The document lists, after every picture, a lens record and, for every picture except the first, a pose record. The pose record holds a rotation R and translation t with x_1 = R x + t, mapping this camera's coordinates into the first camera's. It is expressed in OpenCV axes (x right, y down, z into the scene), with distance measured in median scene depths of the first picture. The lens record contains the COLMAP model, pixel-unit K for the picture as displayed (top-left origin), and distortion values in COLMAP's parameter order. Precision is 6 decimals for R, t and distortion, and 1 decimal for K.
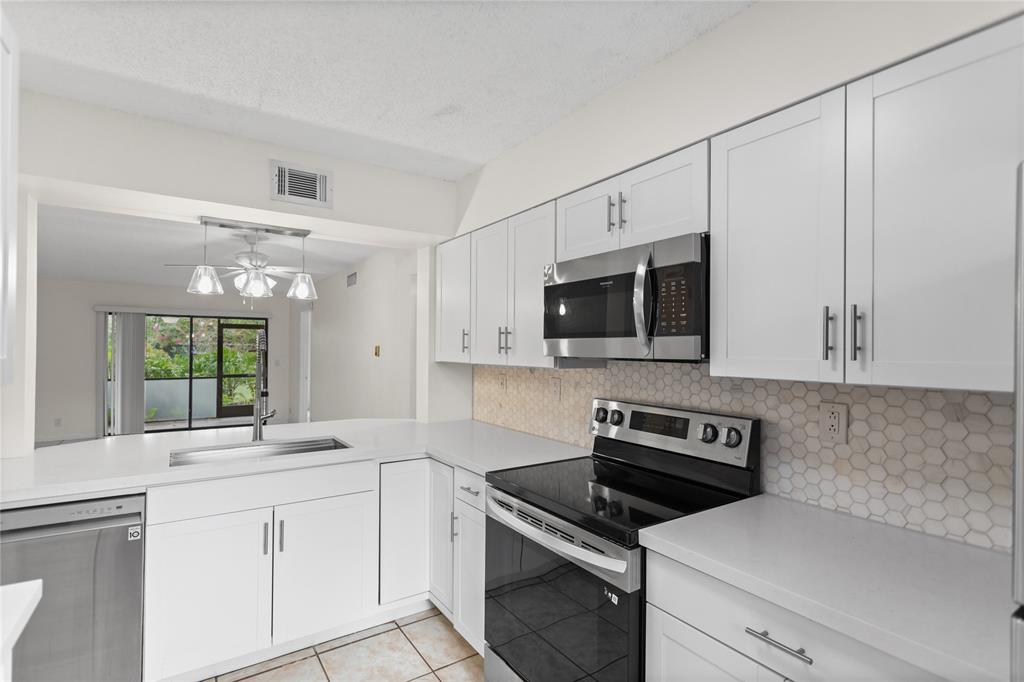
lens RADIAL K [[494.5, 0, 510.5], [0, 494.5, 339.5], [0, 0, 1]] dist [0.001009, 0.000024]
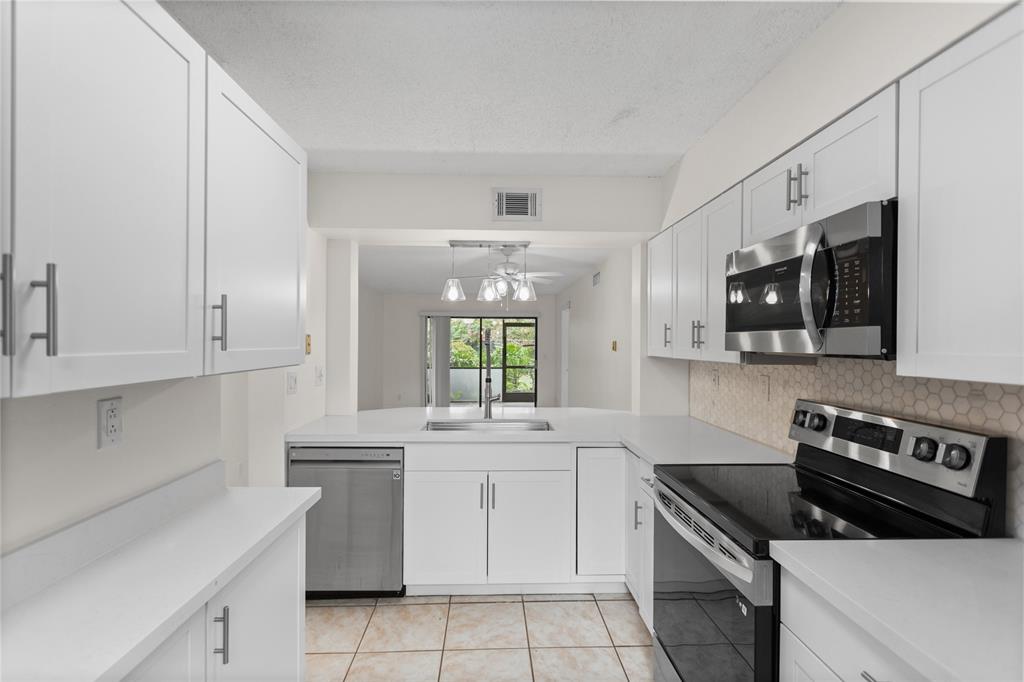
lens RADIAL K [[491.5, 0, 505.9], [0, 491.5, 337.5], [0, 0, 1]] dist [-0.001341, -0.000437]
pose [[0.849445, -0.007550, -0.527624, 0.182288], [0.010313, 0.999944, 0.002295, 0.001850], [0.527577, -0.007391, 0.849475, -0.013021]]
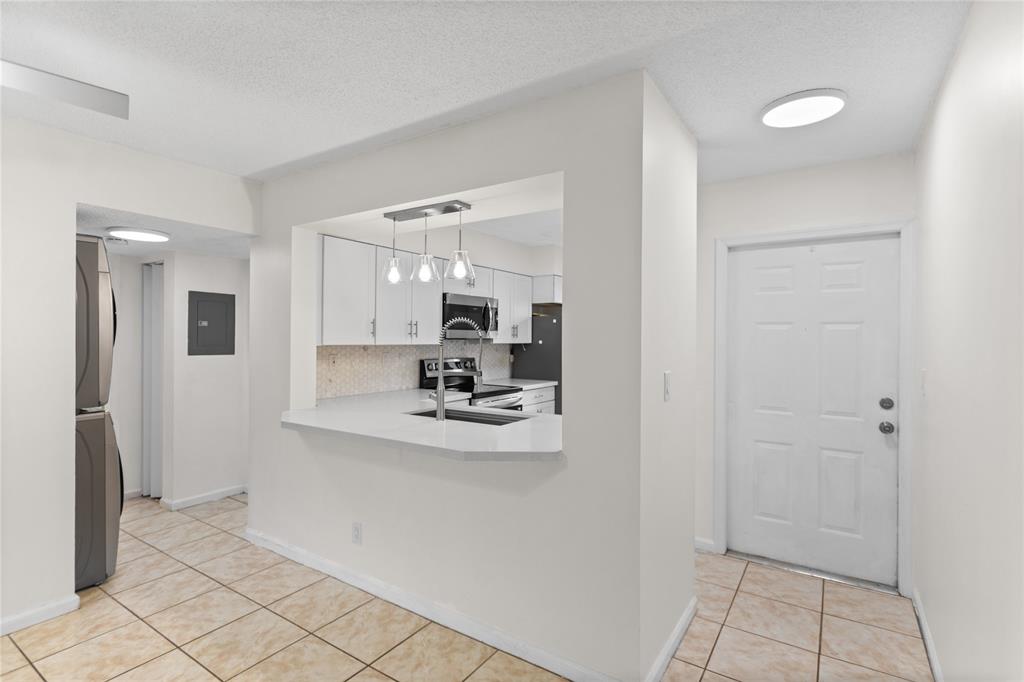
lens RADIAL K [[491.5, 0, 505.9], [0, 491.5, 337.5], [0, 0, 1]] dist [-0.001341, -0.000437]
pose [[-0.381237, -0.005953, 0.924458, -1.658017], [-0.024379, 0.999696, -0.003617, 0.030247], [-0.924156, -0.023916, -0.381266, 1.379225]]
